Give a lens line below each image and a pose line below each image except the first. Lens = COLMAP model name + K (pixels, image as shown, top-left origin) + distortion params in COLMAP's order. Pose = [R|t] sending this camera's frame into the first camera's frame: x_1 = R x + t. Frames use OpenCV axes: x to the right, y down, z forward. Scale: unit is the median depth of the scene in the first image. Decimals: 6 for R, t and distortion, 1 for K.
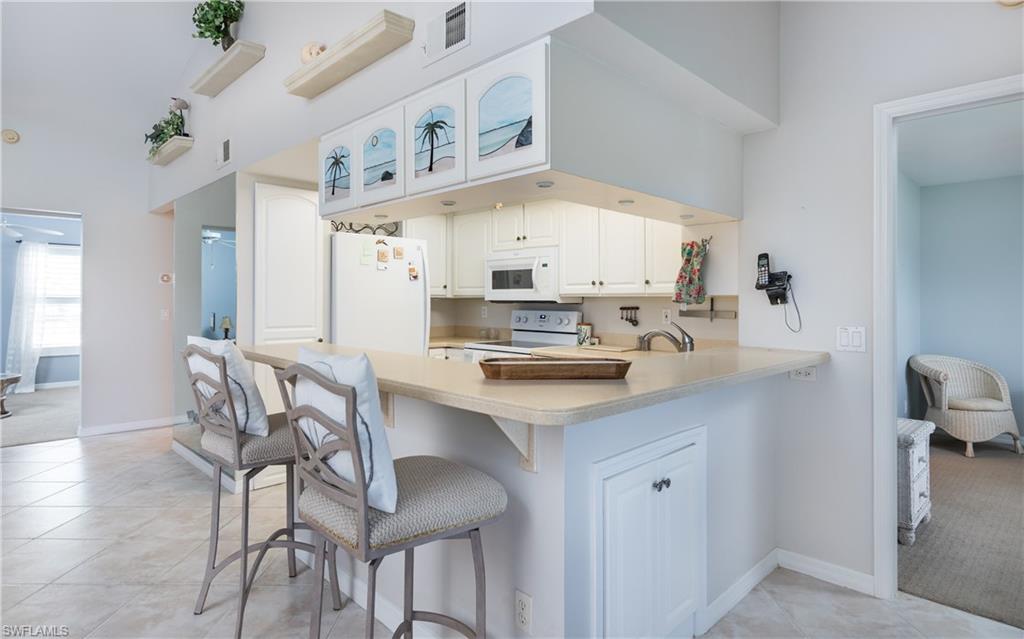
lens RADIAL K [[583.6, 0, 529.9], [0, 583.6, 292.3], [0, 0, 1]] dist [0.000881, 0.000068]
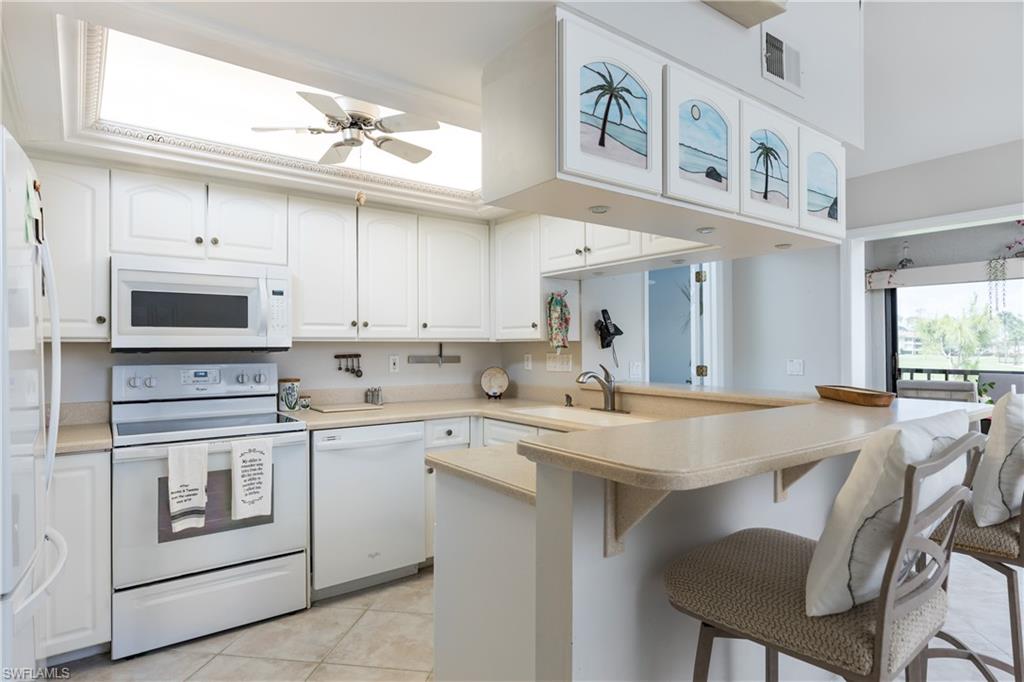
lens RADIAL K [[551.1, 0, 510.6], [0, 551.1, 326.8], [0, 0, 1]] dist [-0.004971, -0.001253]
pose [[0.146716, 0.030362, 0.988713, -0.774924], [-0.009944, 0.999524, -0.029218, 0.009789], [-0.989129, -0.005545, 0.146948, 0.936302]]
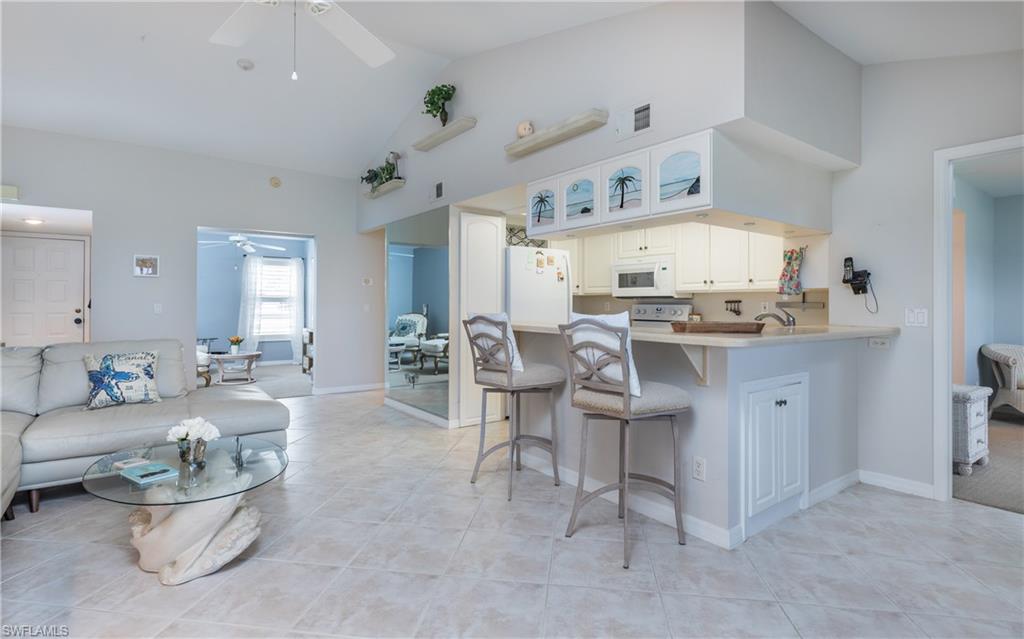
lens RADIAL K [[555.8, 0, 507.9], [0, 555.8, 301.0], [0, 0, 1]] dist [0.001017, 0.000154]
pose [[0.987479, 0.000198, -0.157753, -0.176219], [0.000564, 0.999988, 0.004784, 0.027955], [0.157752, -0.004813, 0.987467, -0.400190]]
